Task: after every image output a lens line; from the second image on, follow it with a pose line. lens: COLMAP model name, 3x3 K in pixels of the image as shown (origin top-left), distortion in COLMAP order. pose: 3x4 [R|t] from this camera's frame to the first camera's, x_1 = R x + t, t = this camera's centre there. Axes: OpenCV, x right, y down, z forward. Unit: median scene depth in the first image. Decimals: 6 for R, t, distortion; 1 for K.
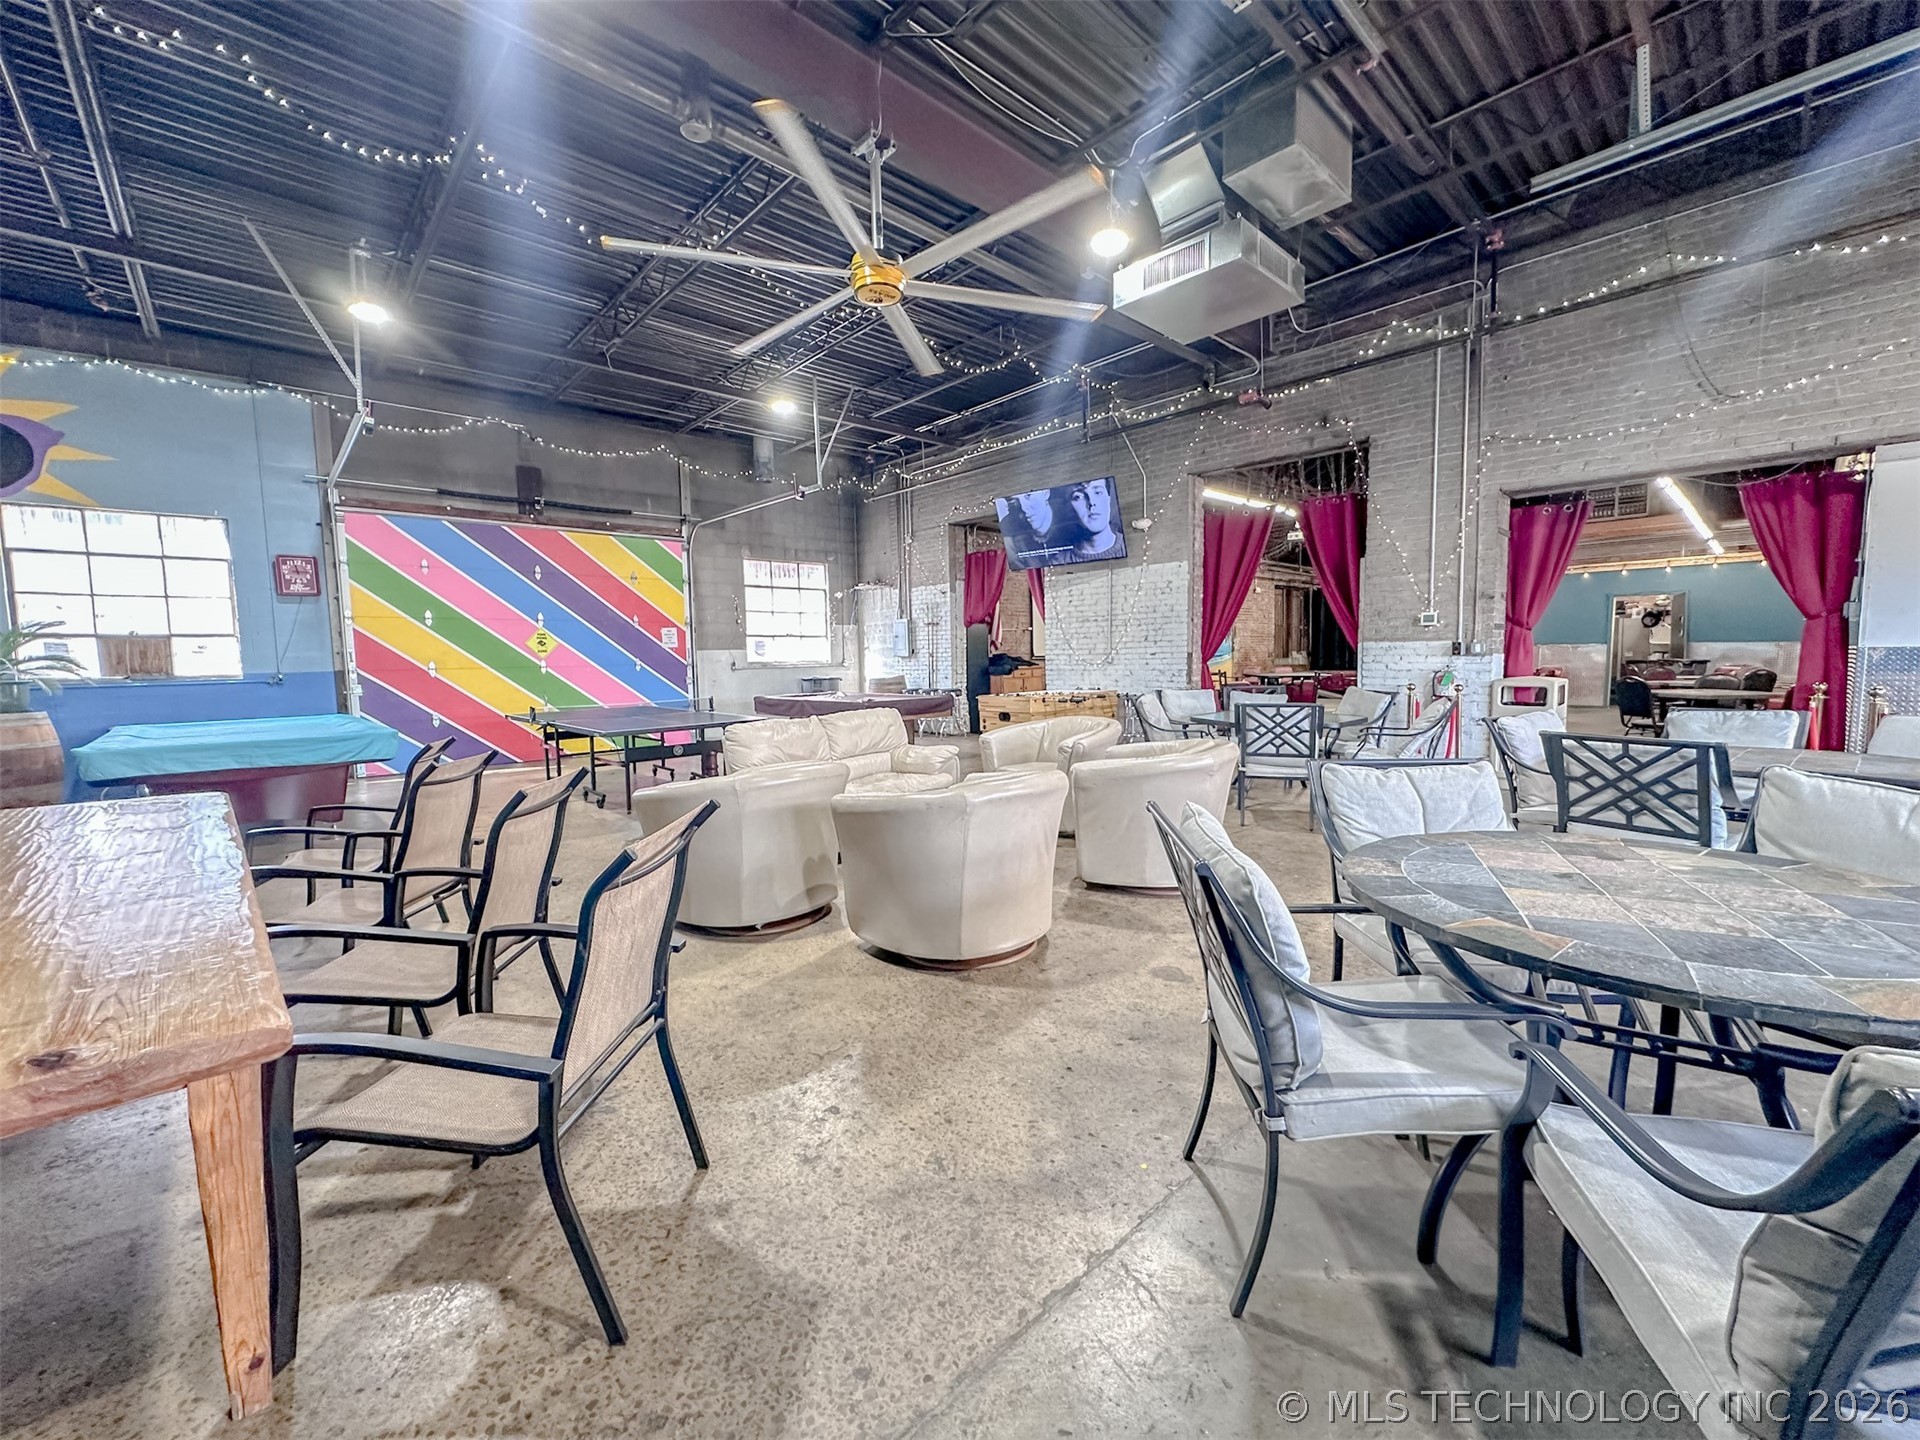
lens RADIAL K [[766.7, 0, 960.0], [0, 766.7, 720.0], [0, 0, 1]] dist [-0.001011, 0.000602]
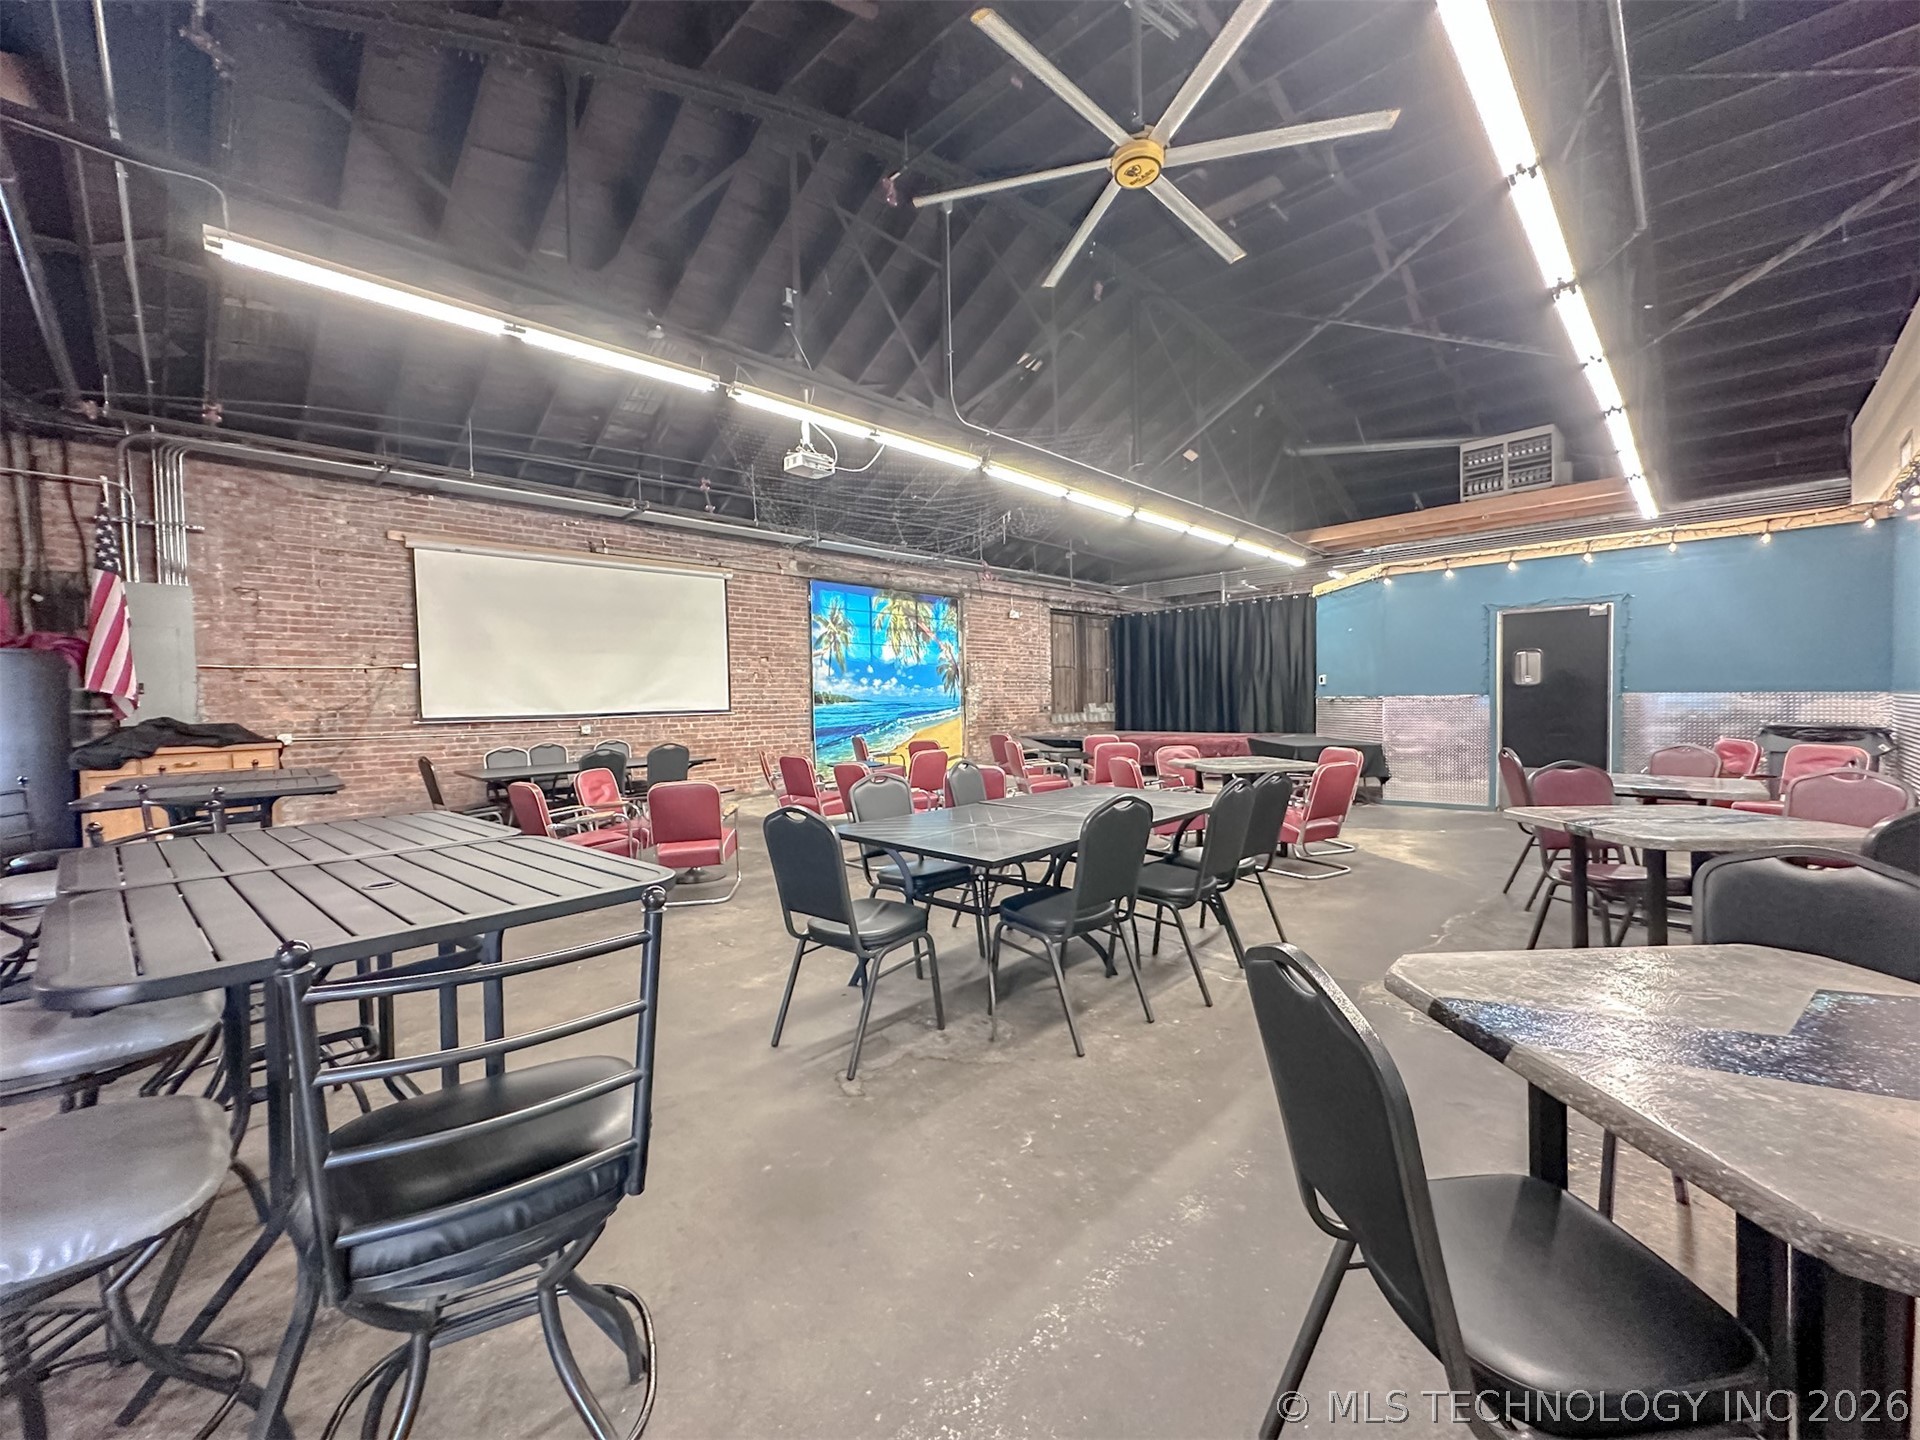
lens RADIAL K [[766.7, 0, 960.0], [0, 766.7, 720.0], [0, 0, 1]] dist [-0.001011, 0.000602]
pose [[0.999042, -0.002559, 0.043685, 0.688087], [0.005222, 0.998127, -0.060955, -0.077172], [-0.043447, 0.061125, 0.997184, 0.731659]]
